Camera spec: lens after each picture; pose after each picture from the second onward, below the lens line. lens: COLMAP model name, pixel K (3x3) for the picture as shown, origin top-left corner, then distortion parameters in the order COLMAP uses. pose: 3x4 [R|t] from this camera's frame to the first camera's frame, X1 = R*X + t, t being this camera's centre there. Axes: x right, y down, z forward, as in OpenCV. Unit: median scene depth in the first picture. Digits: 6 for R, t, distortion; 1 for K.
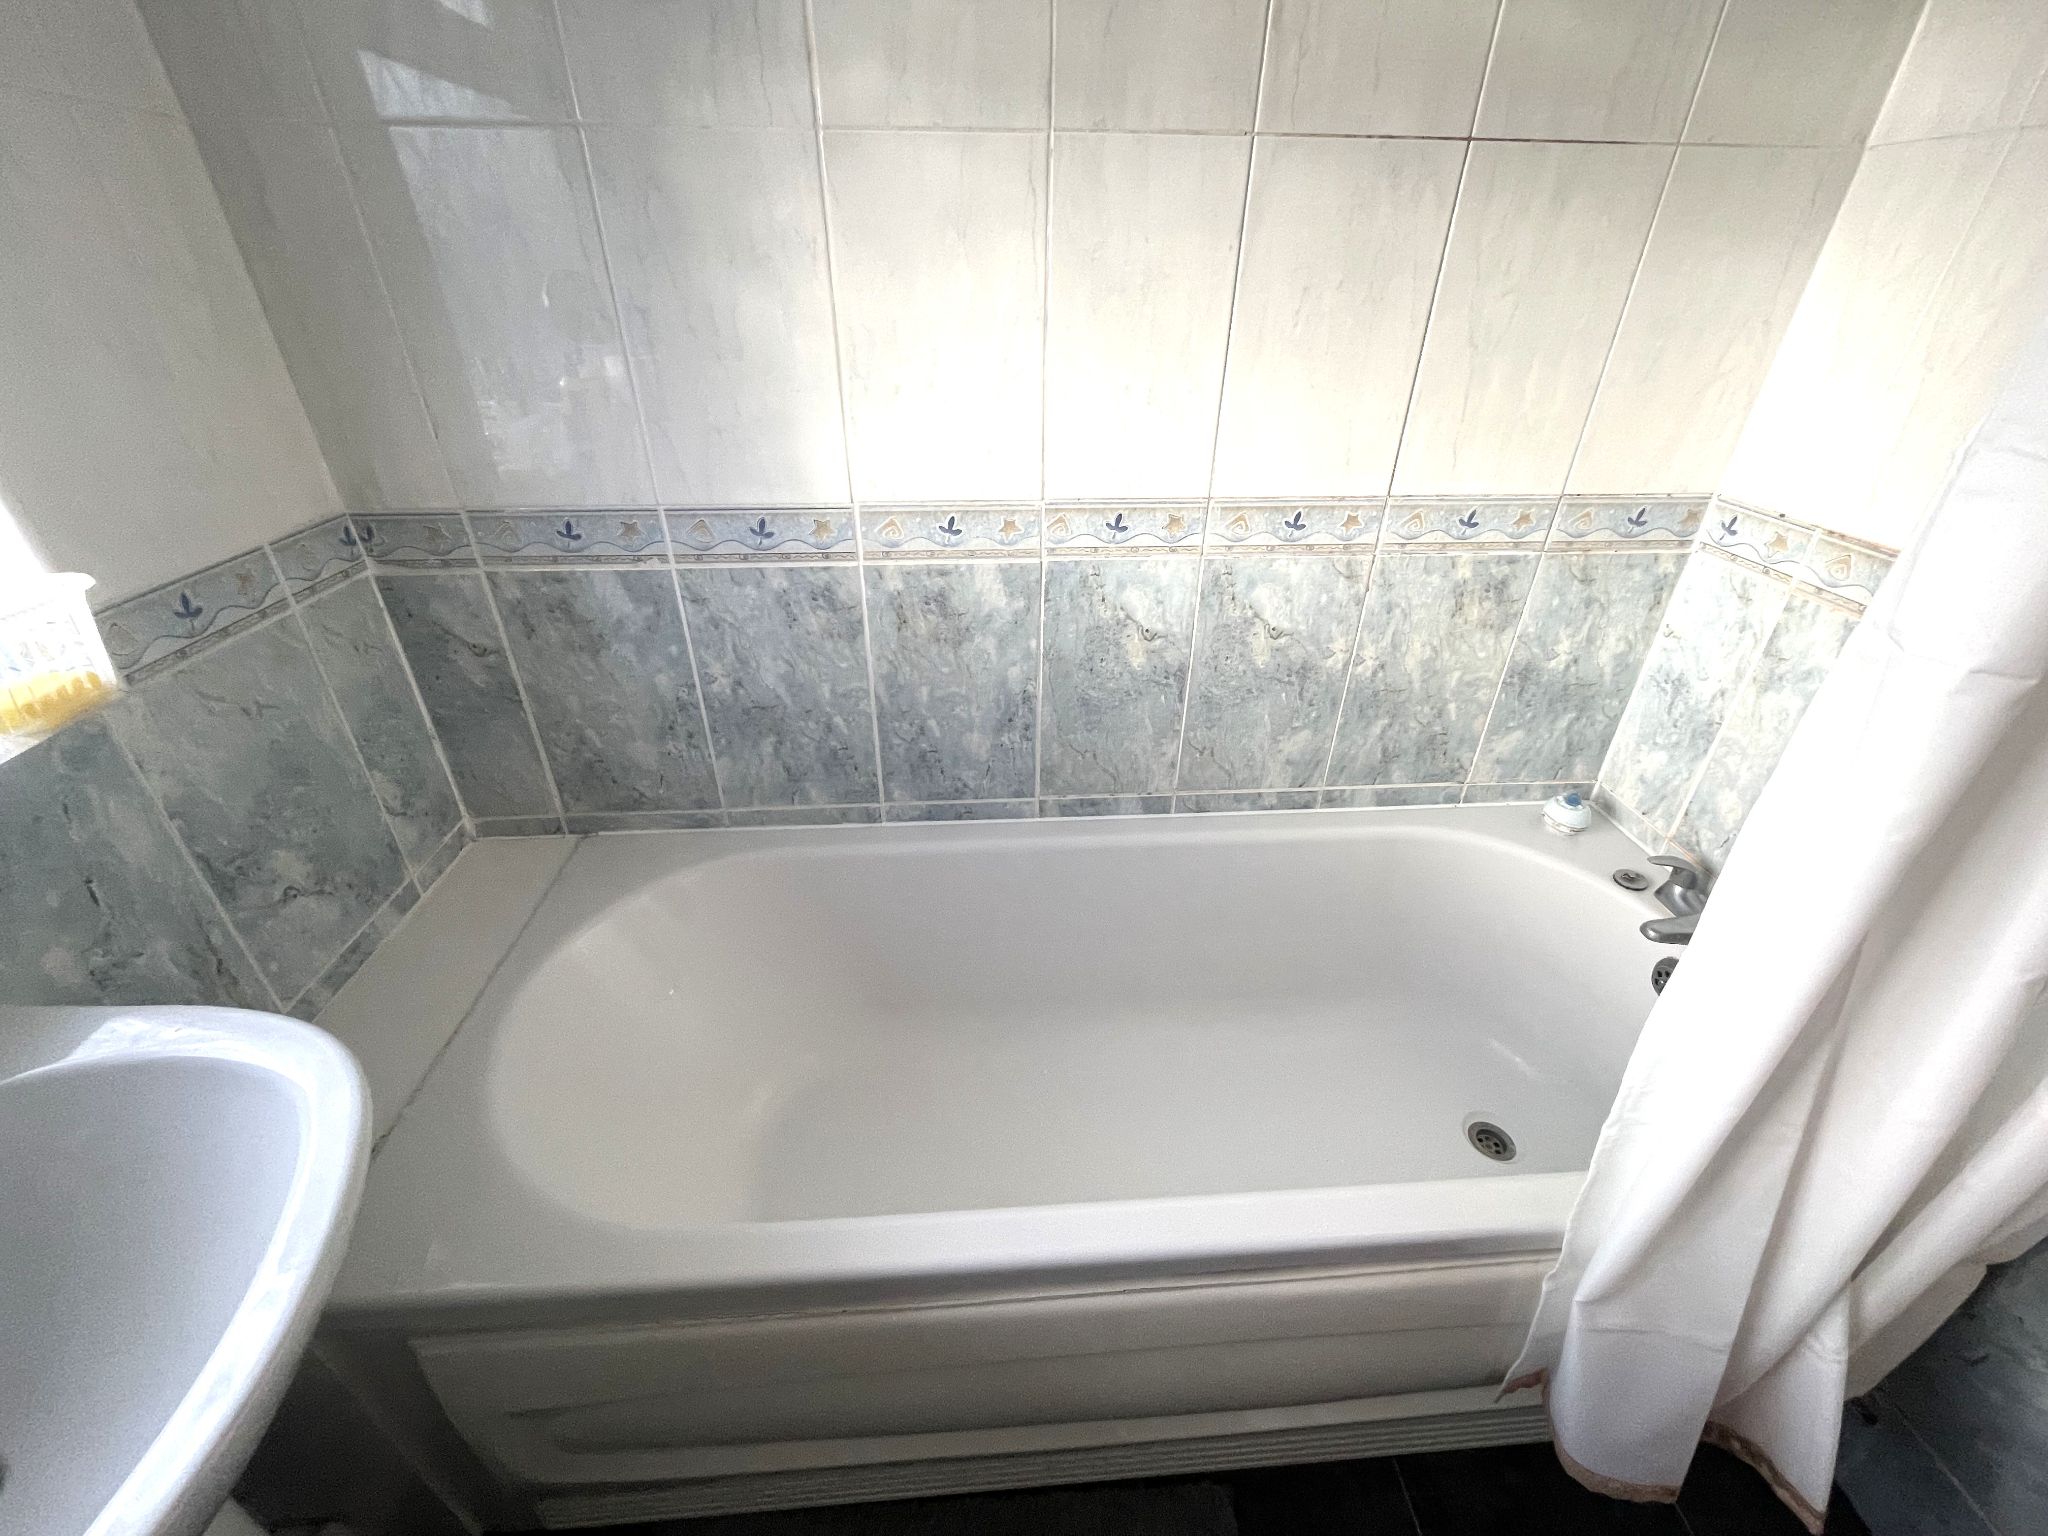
lens RADIAL K [[826.5, 0, 1020.8], [0, 826.5, 744.3], [0, 0, 1]] dist [-0.001097, -0.000227]
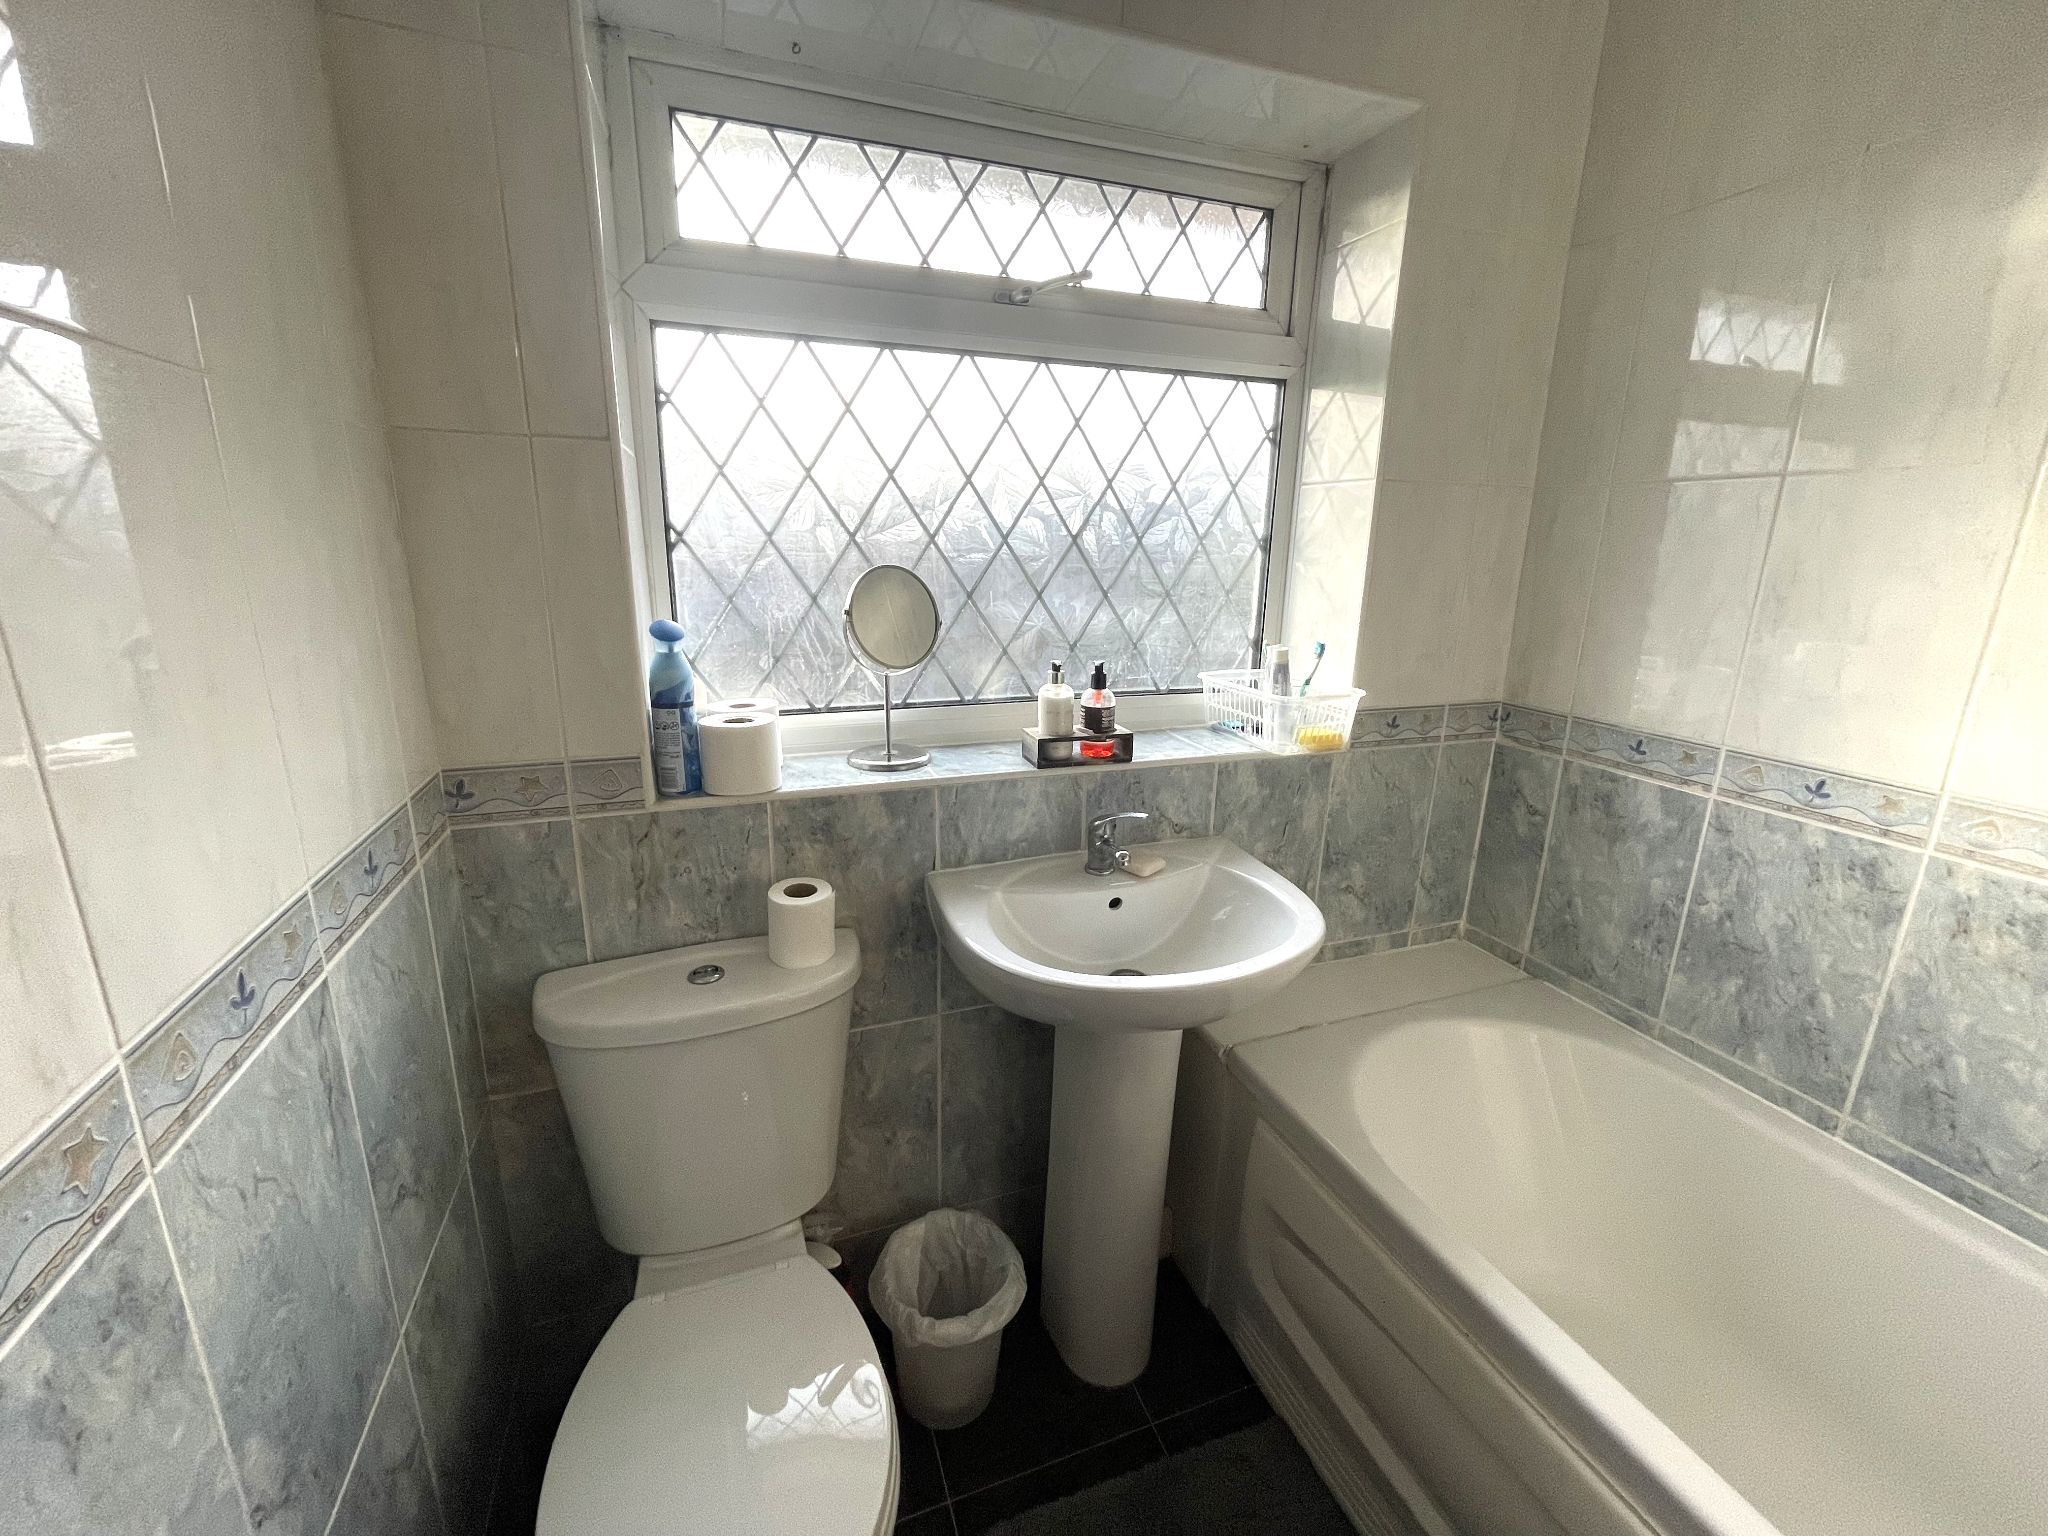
lens RADIAL K [[826.5, 0, 1020.8], [0, 826.5, 744.3], [0, 0, 1]] dist [-0.001097, -0.000227]
pose [[0.284191, 0.230601, -0.930623, 0.355547], [-0.499122, 0.864329, 0.061754, 0.131550], [0.818604, 0.446944, 0.360733, -0.240028]]
